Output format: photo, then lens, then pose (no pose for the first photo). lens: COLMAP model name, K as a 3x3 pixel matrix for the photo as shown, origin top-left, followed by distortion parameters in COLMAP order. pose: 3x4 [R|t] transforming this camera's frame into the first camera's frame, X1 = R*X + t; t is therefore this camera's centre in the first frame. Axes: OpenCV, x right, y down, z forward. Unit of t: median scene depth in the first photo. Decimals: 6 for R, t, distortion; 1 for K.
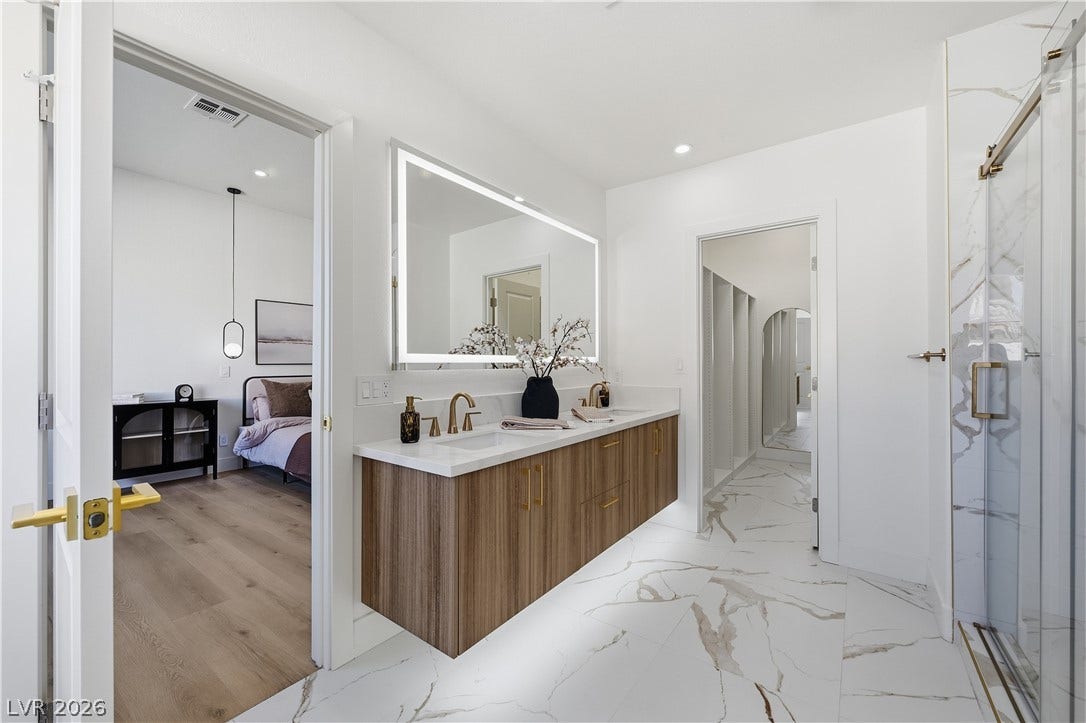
lens RADIAL K [[433.4, 0, 541.9], [0, 433.4, 363.3], [0, 0, 1]] dist [-0.000023, -0.000209]
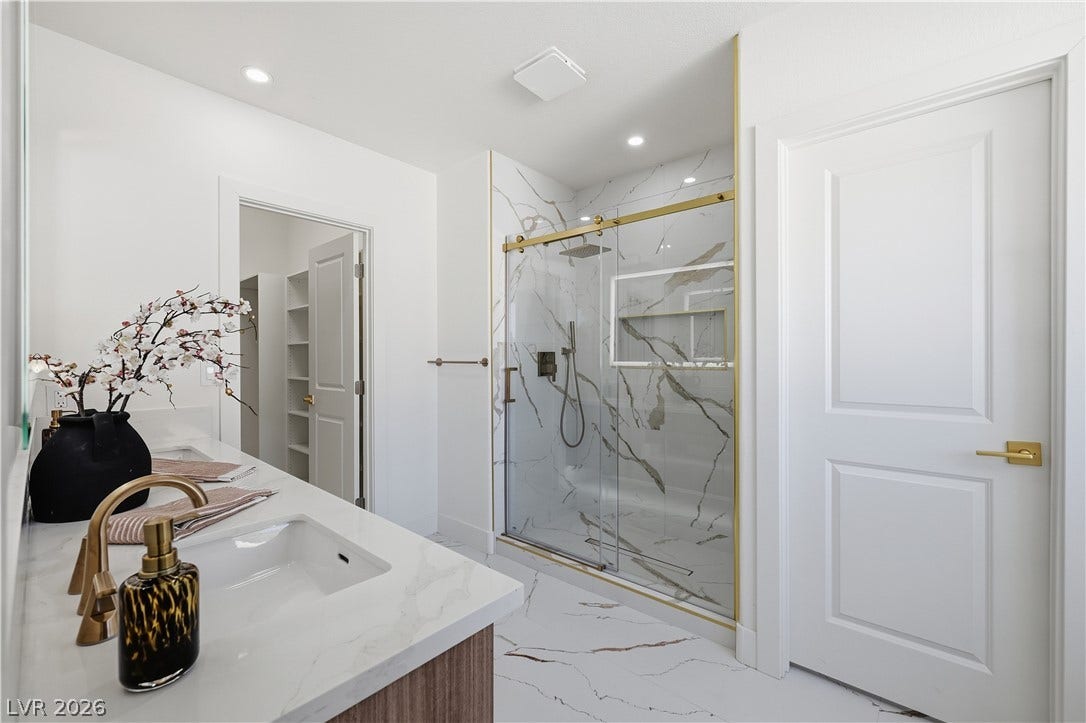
lens RADIAL K [[433.4, 0, 543.0], [0, 433.4, 361.9], [0, 0, 1]] dist [-0.000023, -0.000209]
pose [[0.091323, -0.005148, 0.995808, -0.525936], [-0.001084, 0.999986, 0.005269, -0.029643], [-0.995821, -0.001561, 0.091316, 0.678652]]
